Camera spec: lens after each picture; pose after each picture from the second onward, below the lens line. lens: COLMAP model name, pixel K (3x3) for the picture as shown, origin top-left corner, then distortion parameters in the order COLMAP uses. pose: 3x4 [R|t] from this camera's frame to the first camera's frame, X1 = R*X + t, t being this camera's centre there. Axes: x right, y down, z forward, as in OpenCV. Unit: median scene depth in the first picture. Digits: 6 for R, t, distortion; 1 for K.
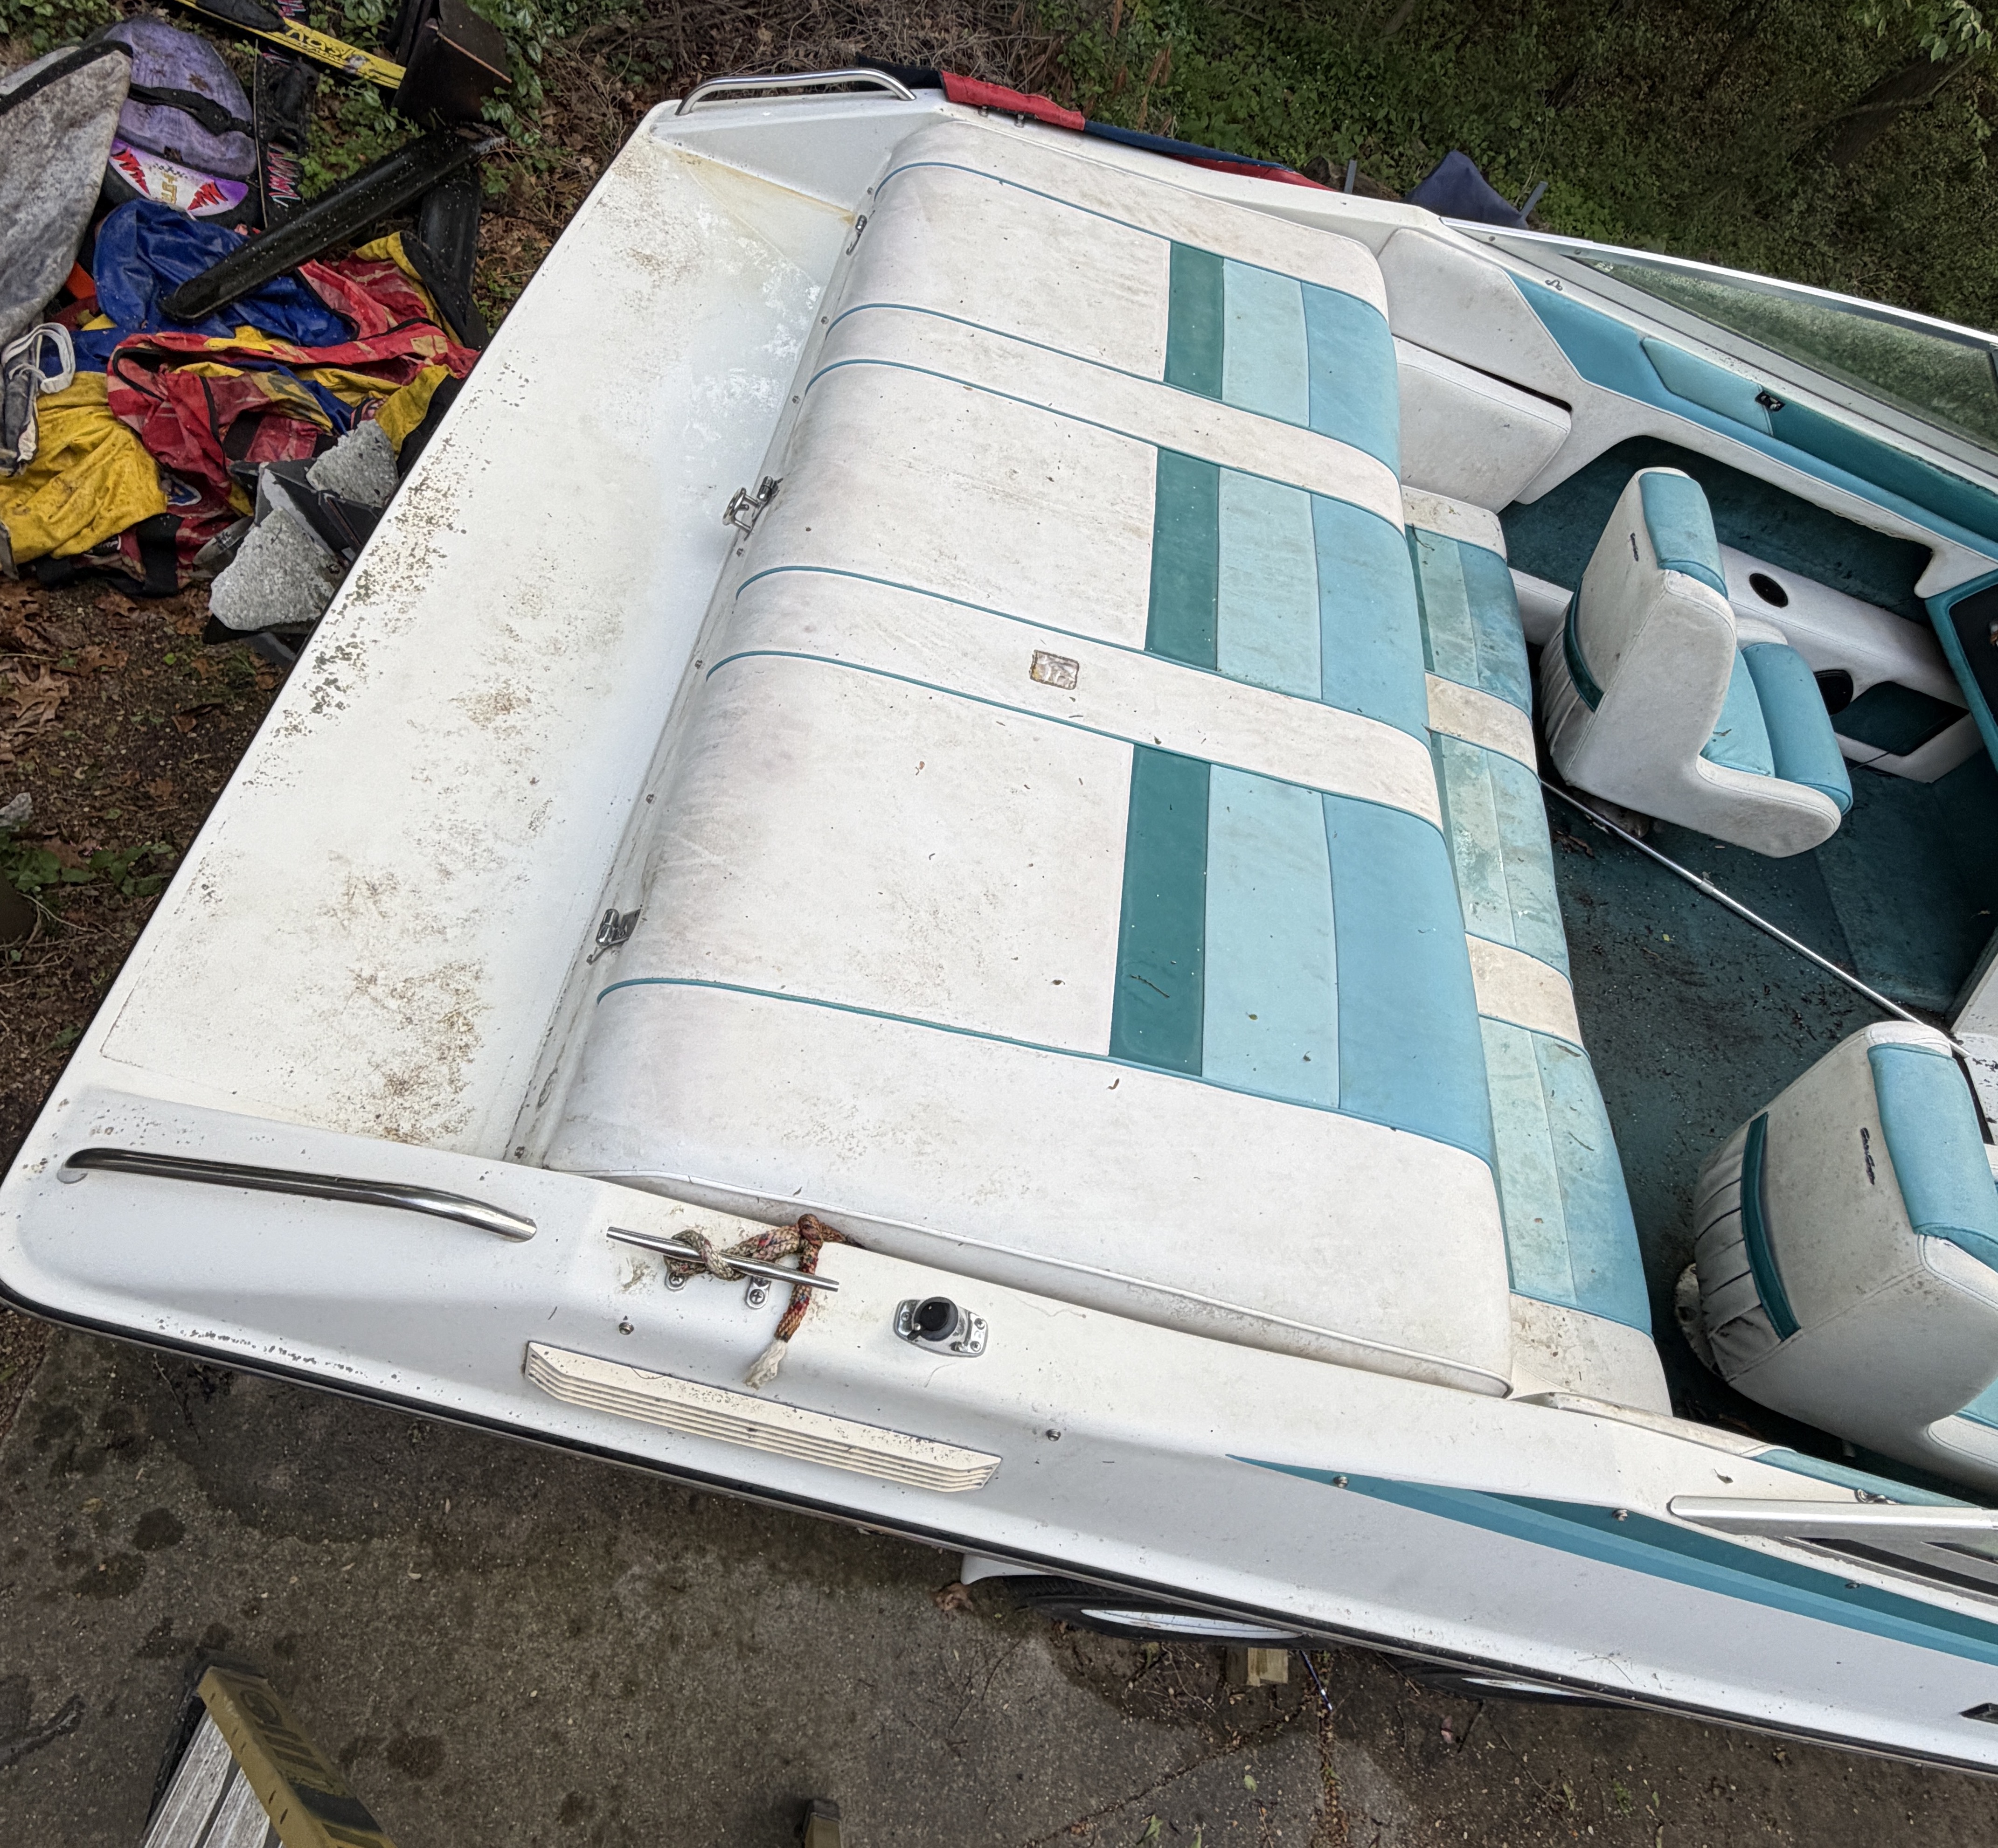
lens RADIAL K [[1235.4, 0, 984.1], [0, 1235.4, 851.4], [0, 0, 1]] dist [-0.000626, 0.000171]
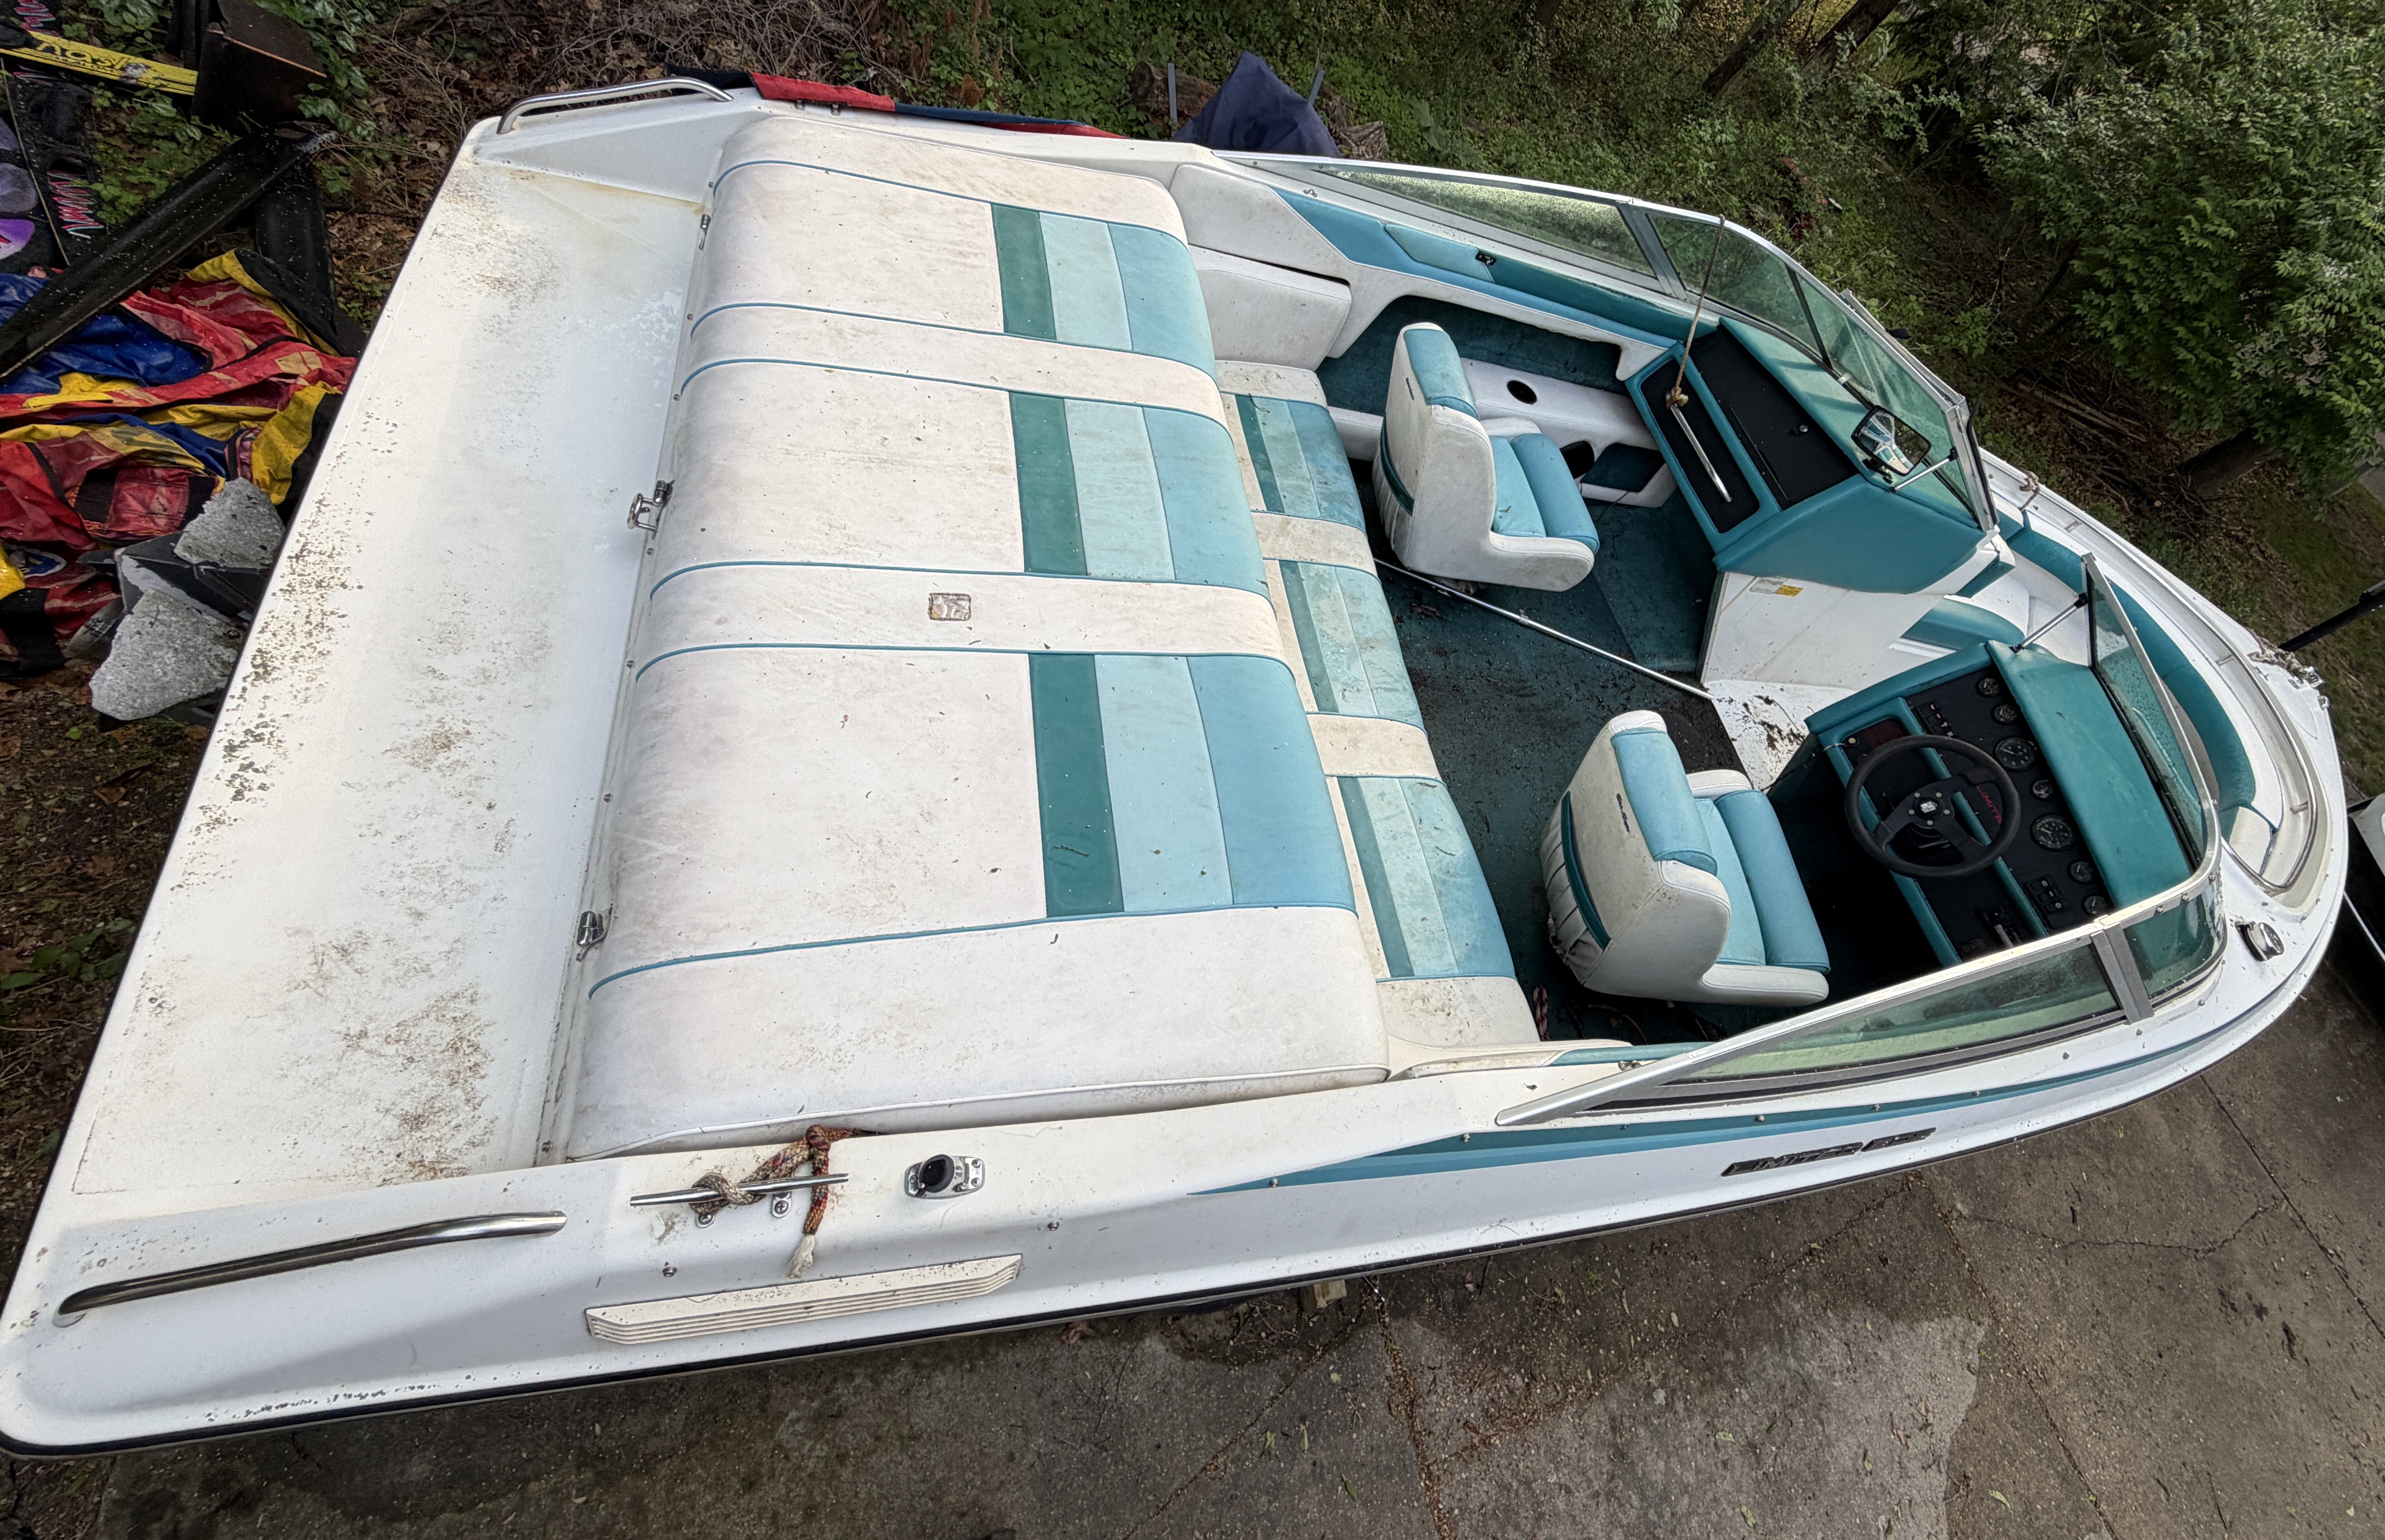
lens RADIAL K [[1054.3, 0, 1294.4], [0, 1054.3, 681.6], [0, 0, 1]] dist [-0.001243, 0.000331]
pose [[0.944169, -0.227376, 0.238423, 0.092410], [0.217013, 0.973712, 0.069214, -0.060132], [-0.247892, -0.013609, 0.968692, -0.071470]]
